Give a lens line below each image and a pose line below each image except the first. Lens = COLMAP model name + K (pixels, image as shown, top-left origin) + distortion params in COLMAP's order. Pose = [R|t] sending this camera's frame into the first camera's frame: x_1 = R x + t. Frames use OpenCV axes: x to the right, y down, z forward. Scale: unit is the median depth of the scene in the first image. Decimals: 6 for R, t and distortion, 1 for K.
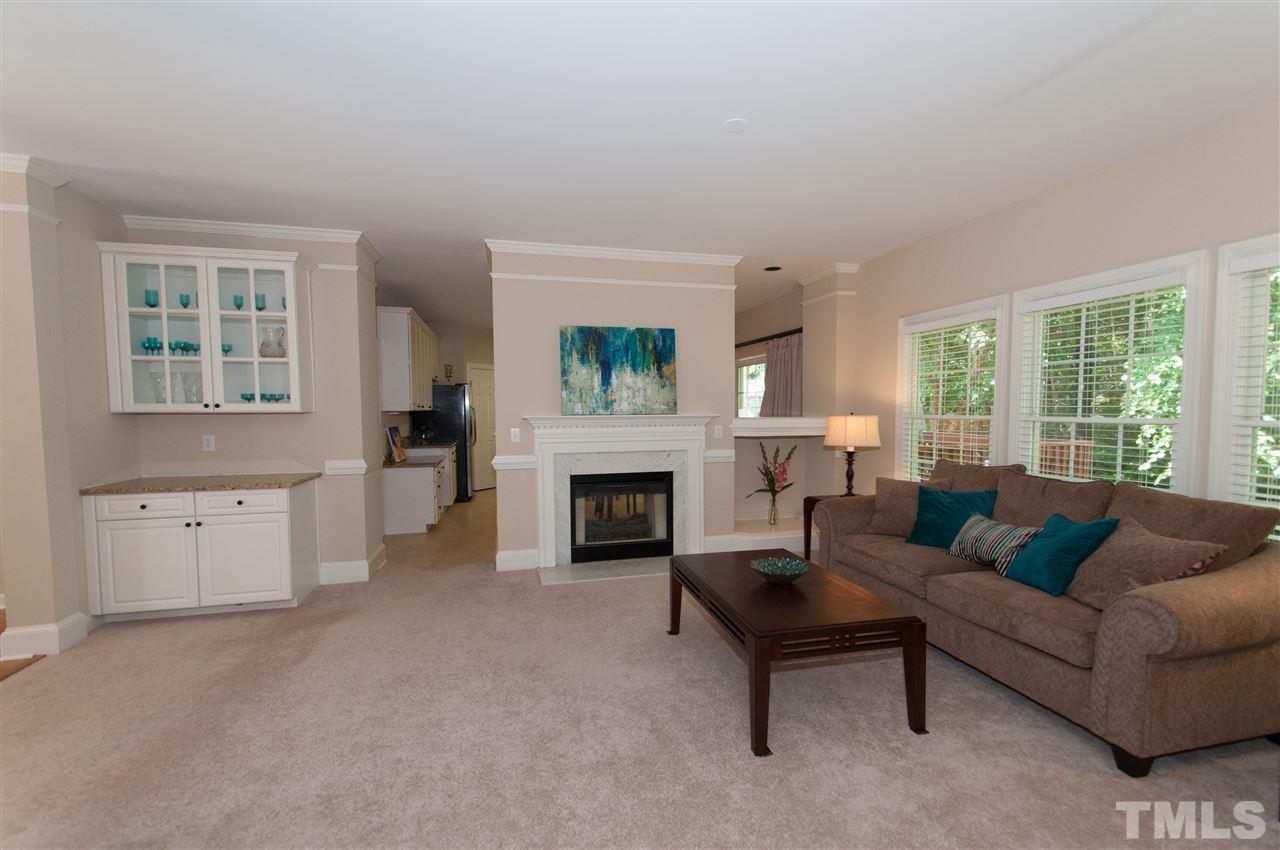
lens RADIAL K [[560.9, 0, 644.8], [0, 560.9, 435.8], [0, 0, 1]] dist [0.000742, -0.000025]
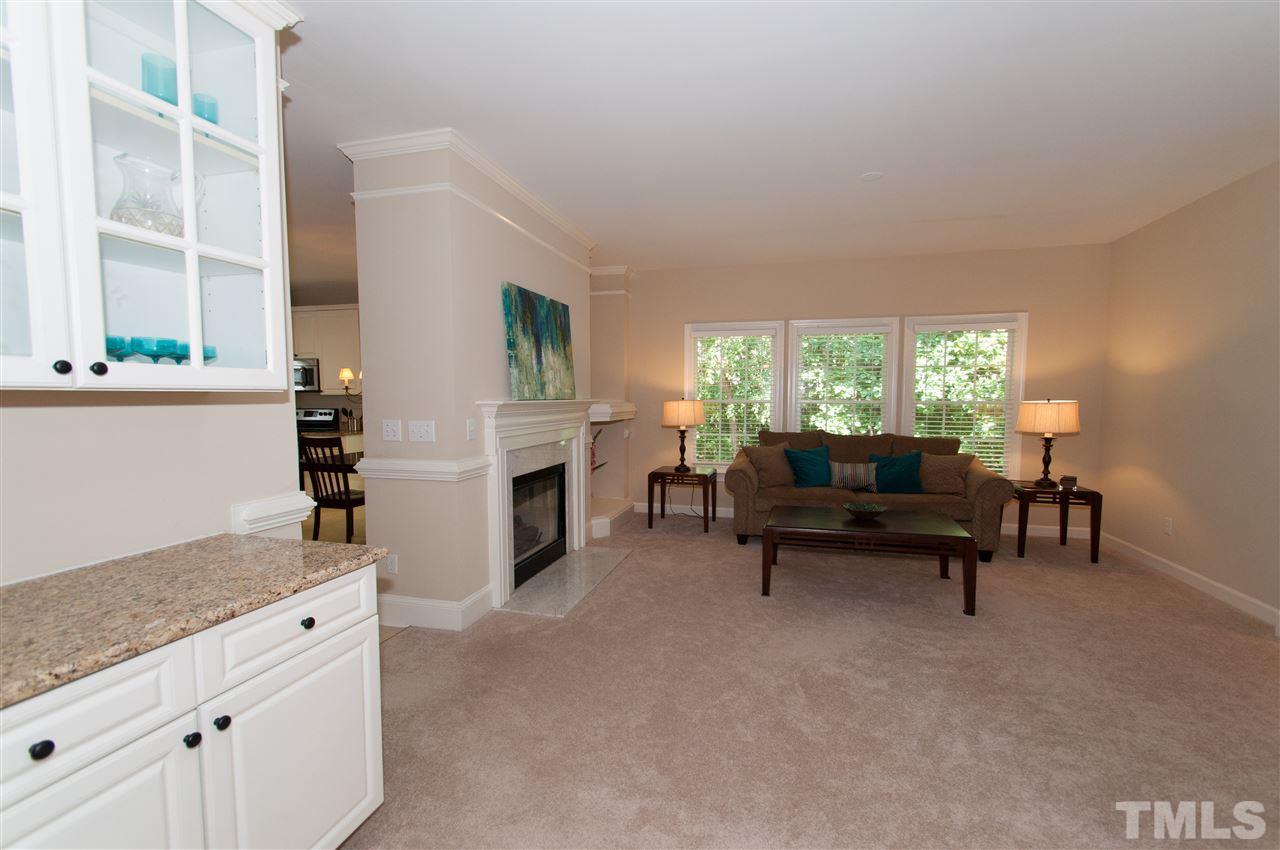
lens RADIAL K [[560.9, 0, 644.8], [0, 560.9, 435.8], [0, 0, 1]] dist [0.000742, -0.000025]
pose [[0.496032, -0.056511, 0.866464, -0.717937], [0.041525, 0.998282, 0.041336, -0.012719], [-0.867311, 0.015476, 0.497526, 0.462945]]
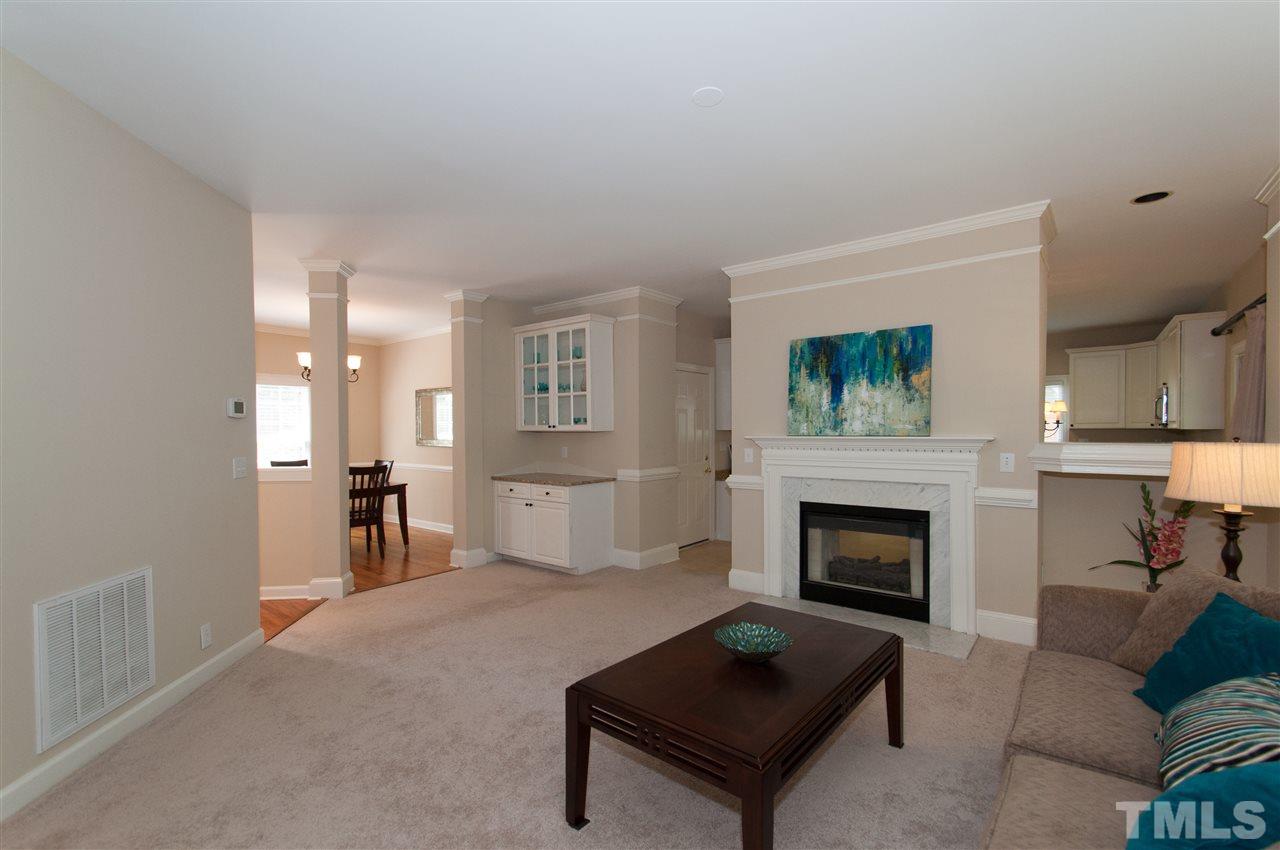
lens RADIAL K [[560.9, 0, 644.8], [0, 560.9, 435.8], [0, 0, 1]] dist [0.000742, -0.000025]
pose [[0.602537, 0.012913, -0.797986, 0.449059], [-0.036887, 0.999251, -0.011683, -0.016998], [0.797238, 0.036474, 0.602562, 0.246516]]
